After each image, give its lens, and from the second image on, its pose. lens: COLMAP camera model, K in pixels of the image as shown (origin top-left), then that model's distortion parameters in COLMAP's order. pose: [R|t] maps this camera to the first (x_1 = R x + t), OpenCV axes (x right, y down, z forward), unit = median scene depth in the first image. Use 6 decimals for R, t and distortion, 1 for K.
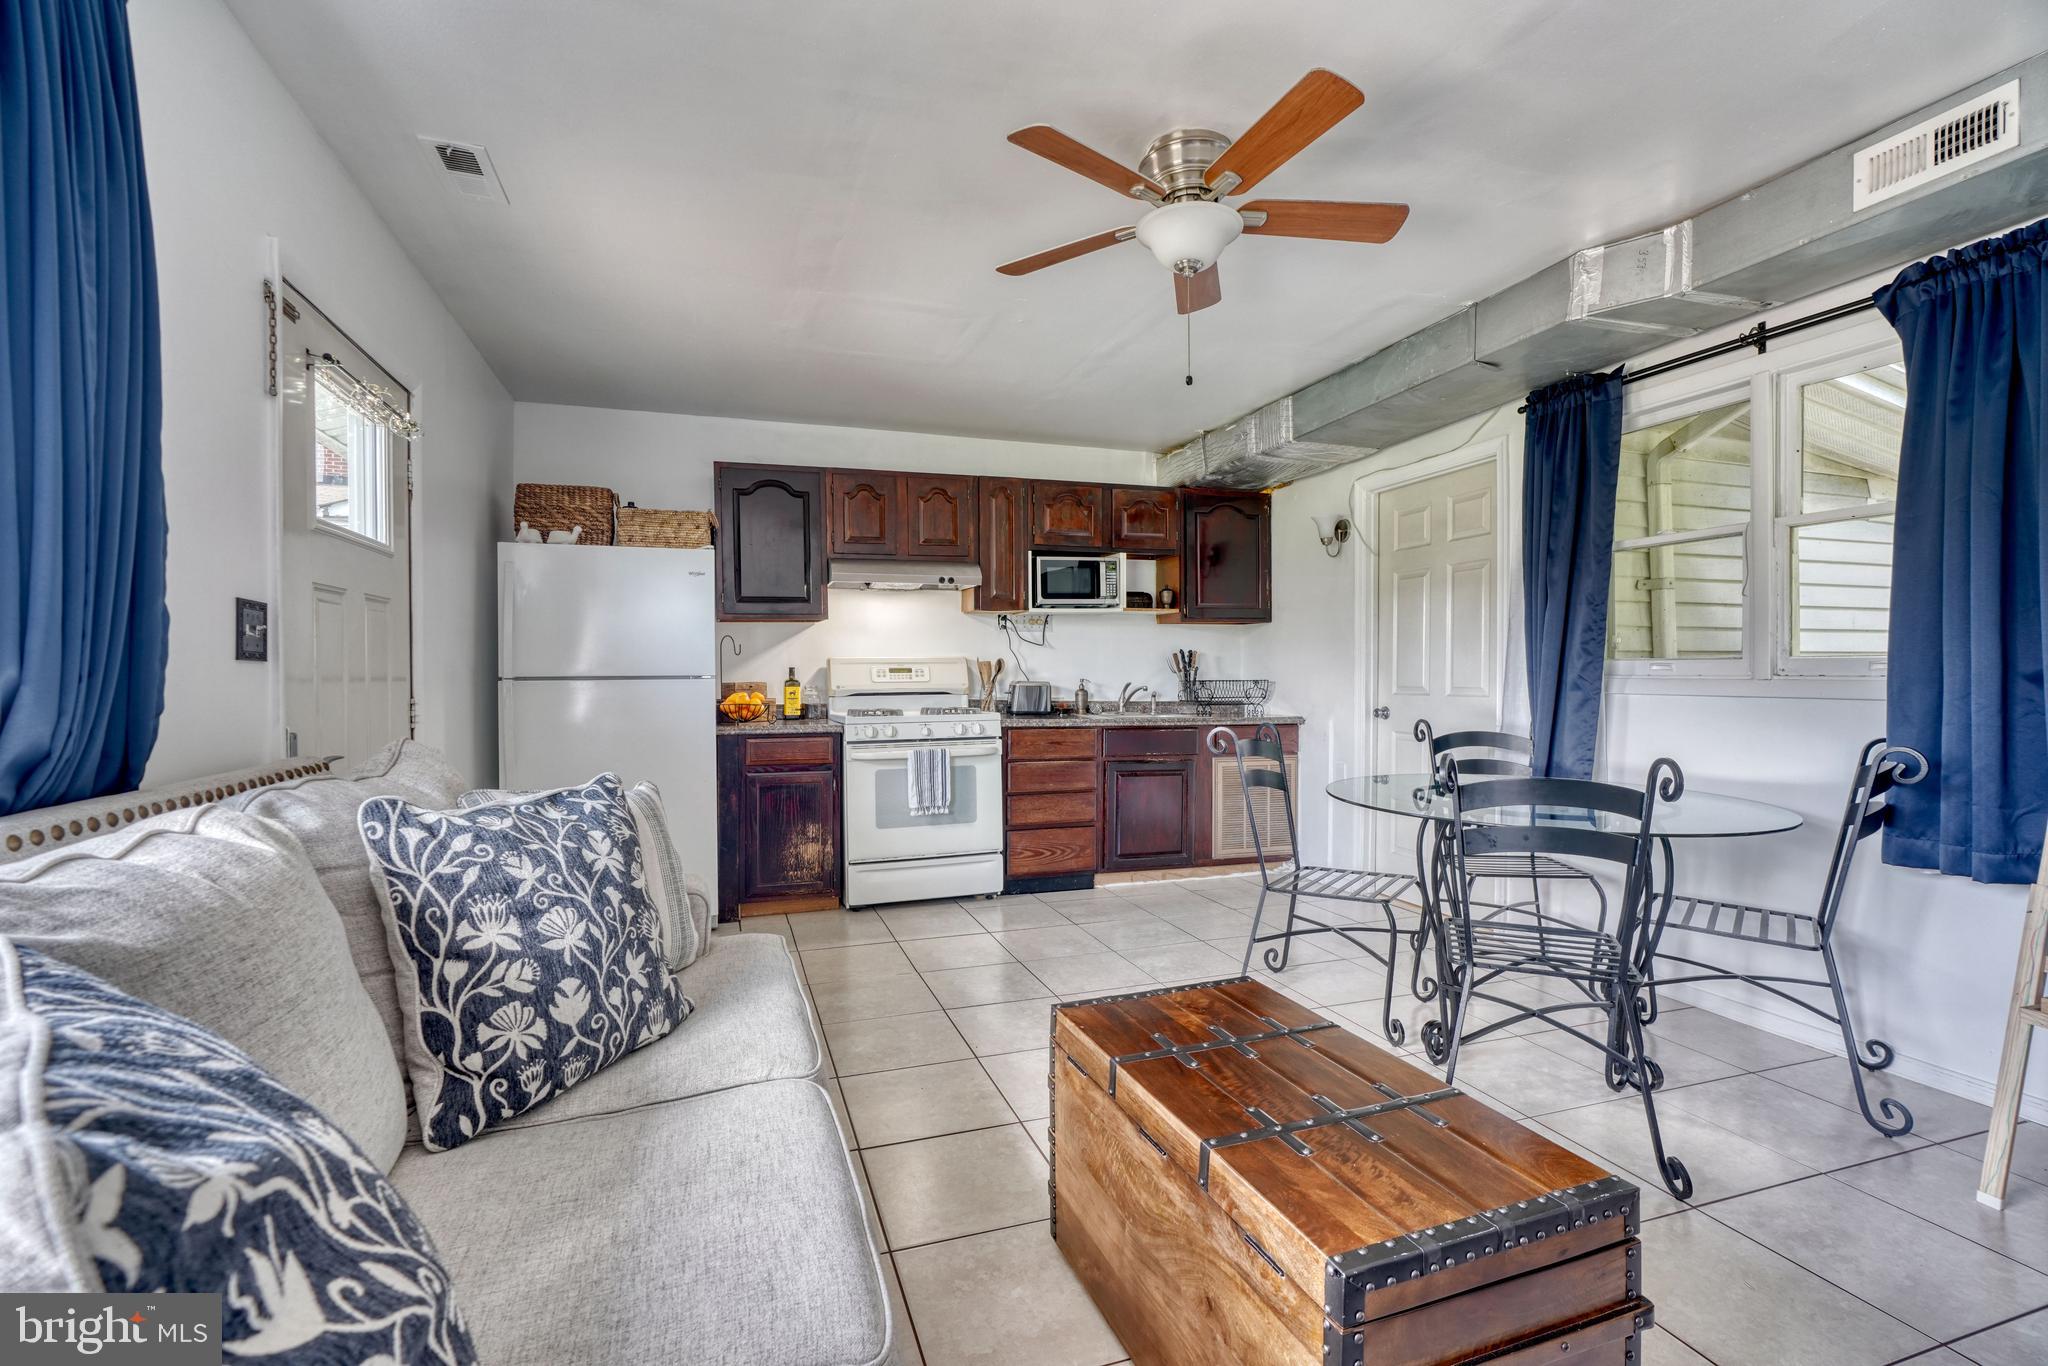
lens RADIAL K [[947.2, 0, 1024.0], [0, 947.2, 683.0], [0, 0, 1]] dist [0.027694, -0.022450]
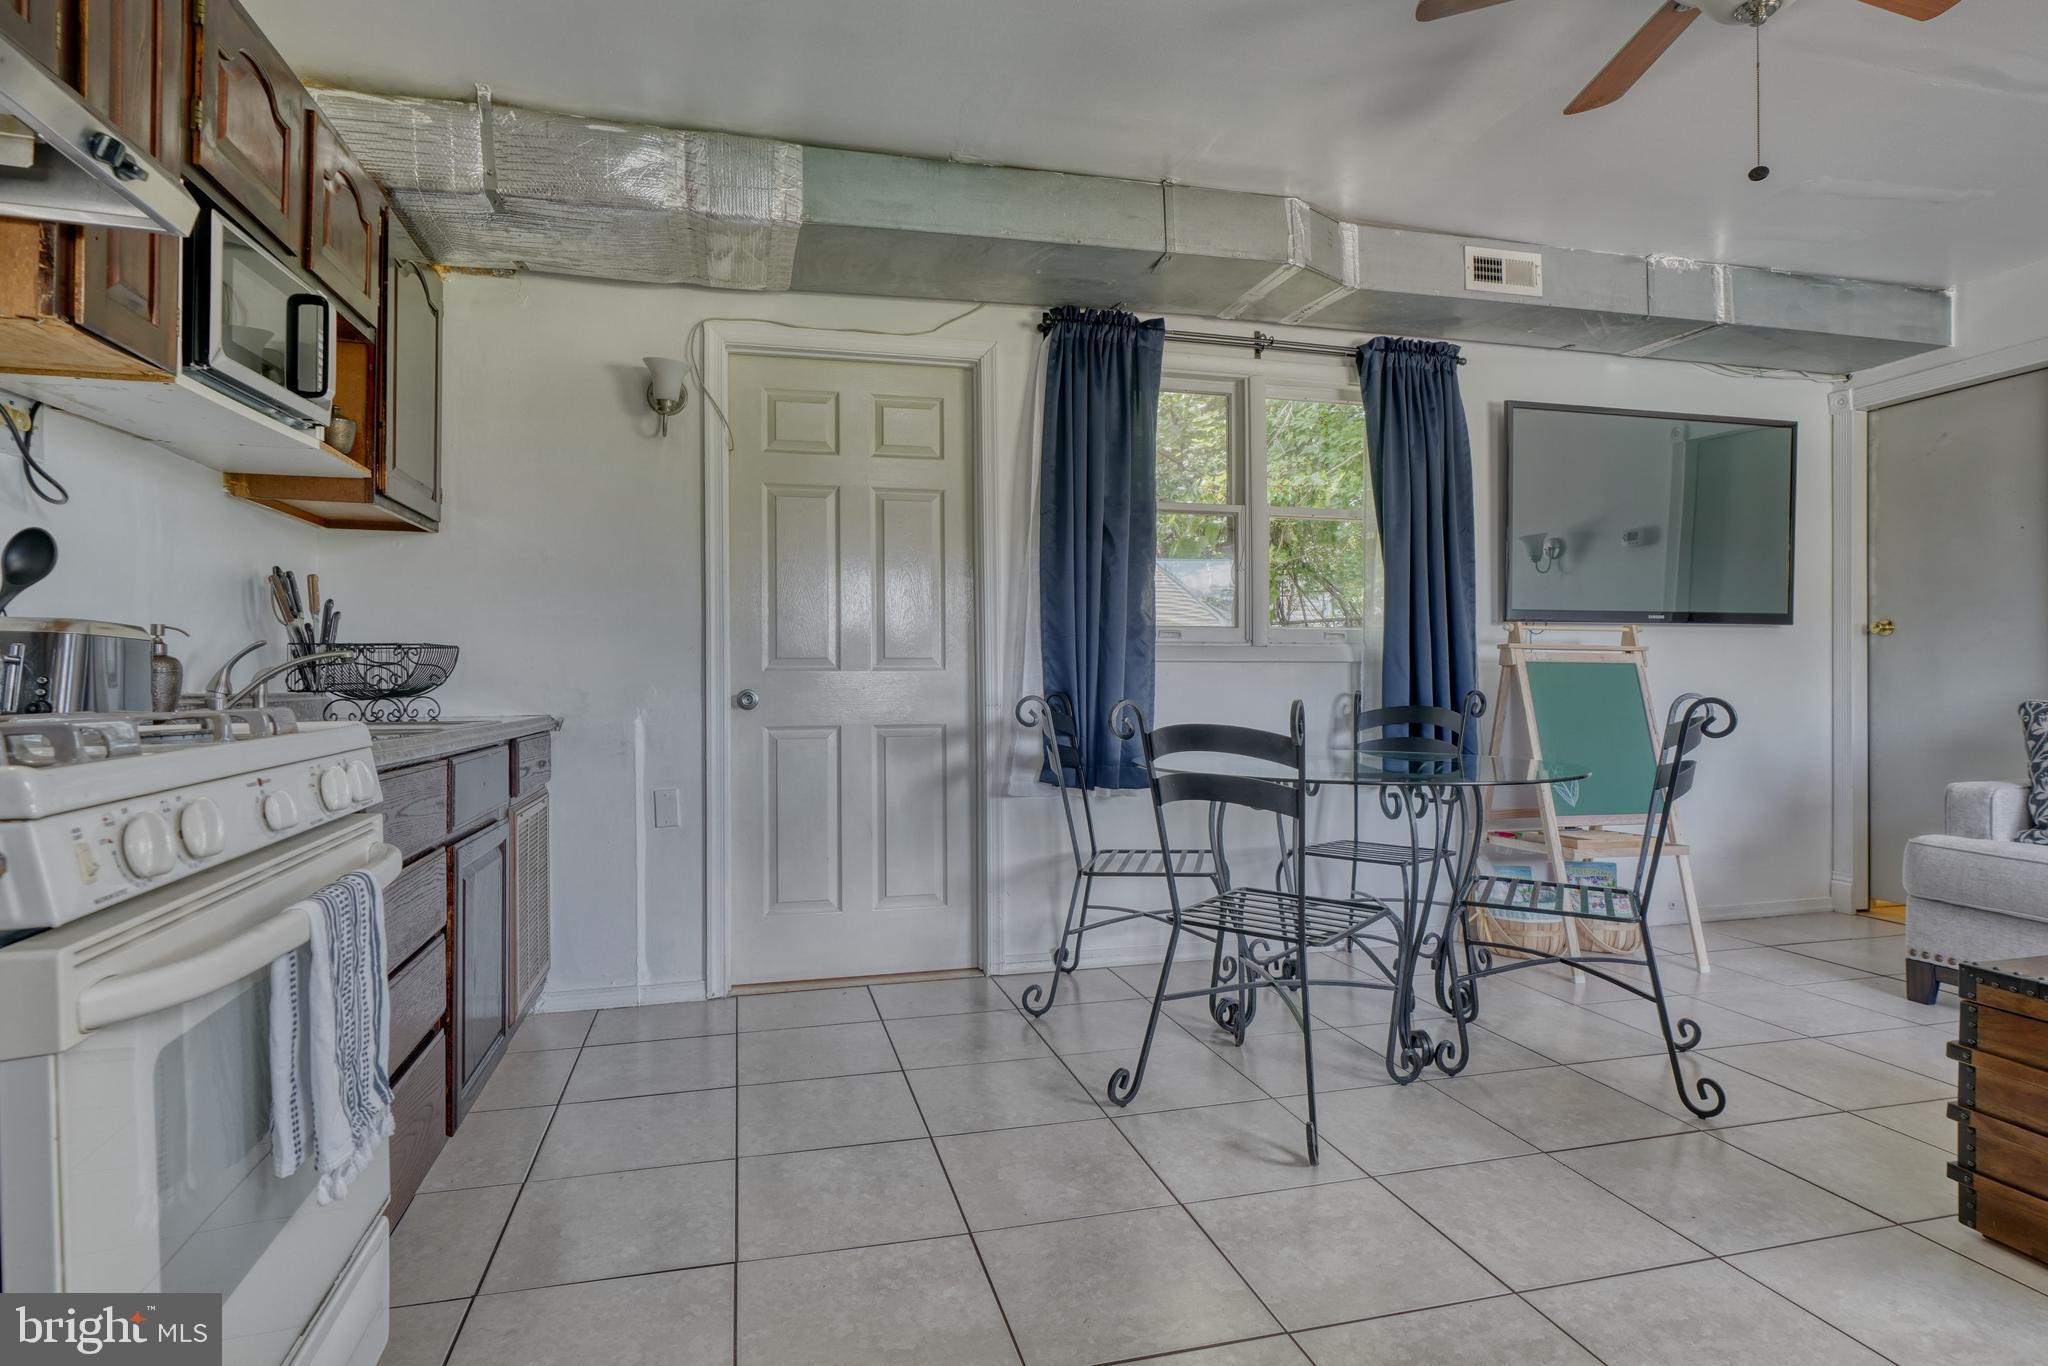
lens RADIAL K [[1006.3, 0, 1024.0], [0, 1006.3, 683.0], [0, 0, 1]] dist [0.002140, -0.027483]
pose [[0.048149, -0.017716, 0.998683, -0.424158], [0.023428, 0.999588, 0.016602, 0.020792], [-0.998565, 0.022598, 0.048544, 1.106430]]
